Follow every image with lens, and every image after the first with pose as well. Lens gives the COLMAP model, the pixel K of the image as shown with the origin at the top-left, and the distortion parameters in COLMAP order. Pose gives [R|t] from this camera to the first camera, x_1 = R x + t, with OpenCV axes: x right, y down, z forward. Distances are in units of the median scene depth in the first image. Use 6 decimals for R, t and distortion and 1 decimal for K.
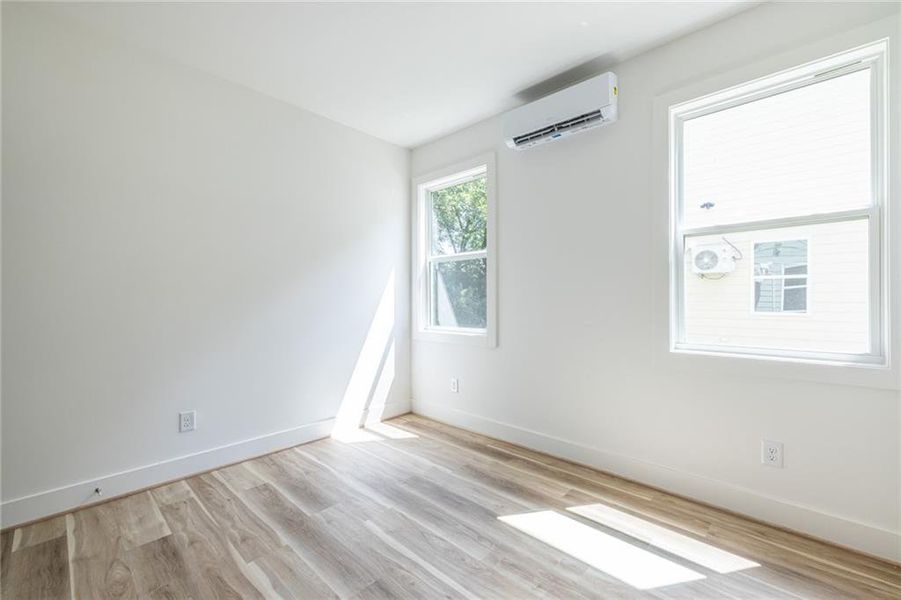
lens RADIAL K [[385.6, 0, 464.1], [0, 385.6, 298.9], [0, 0, 1]] dist [-0.000458, 0.000161]
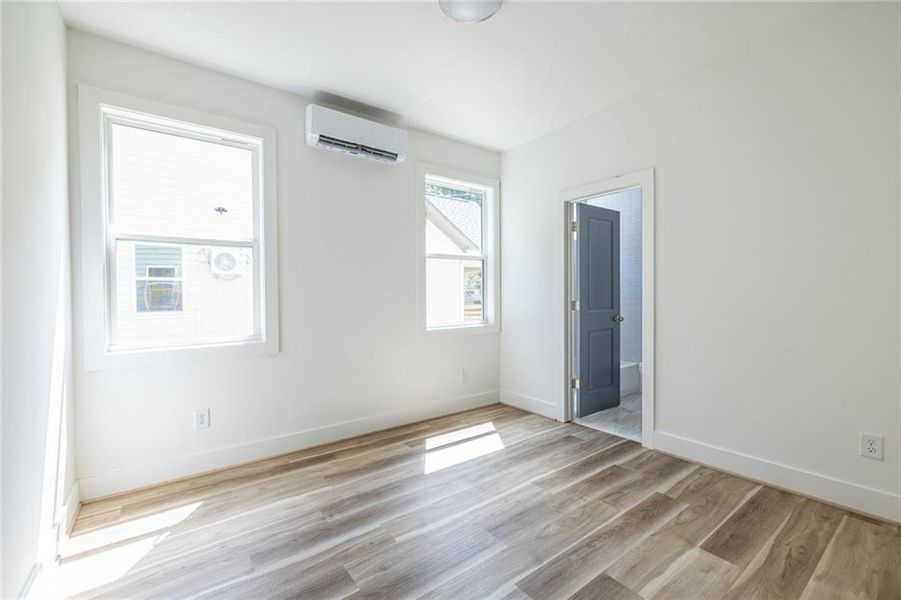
lens RADIAL K [[383.7, 0, 459.8], [0, 383.7, 291.9], [0, 0, 1]] dist [0.001348, 0.000356]
pose [[0.161396, 0.009558, 0.986843, -0.853186], [0.011759, 0.999863, -0.011608, 0.004641], [-0.986820, 0.013478, 0.161261, 0.532777]]
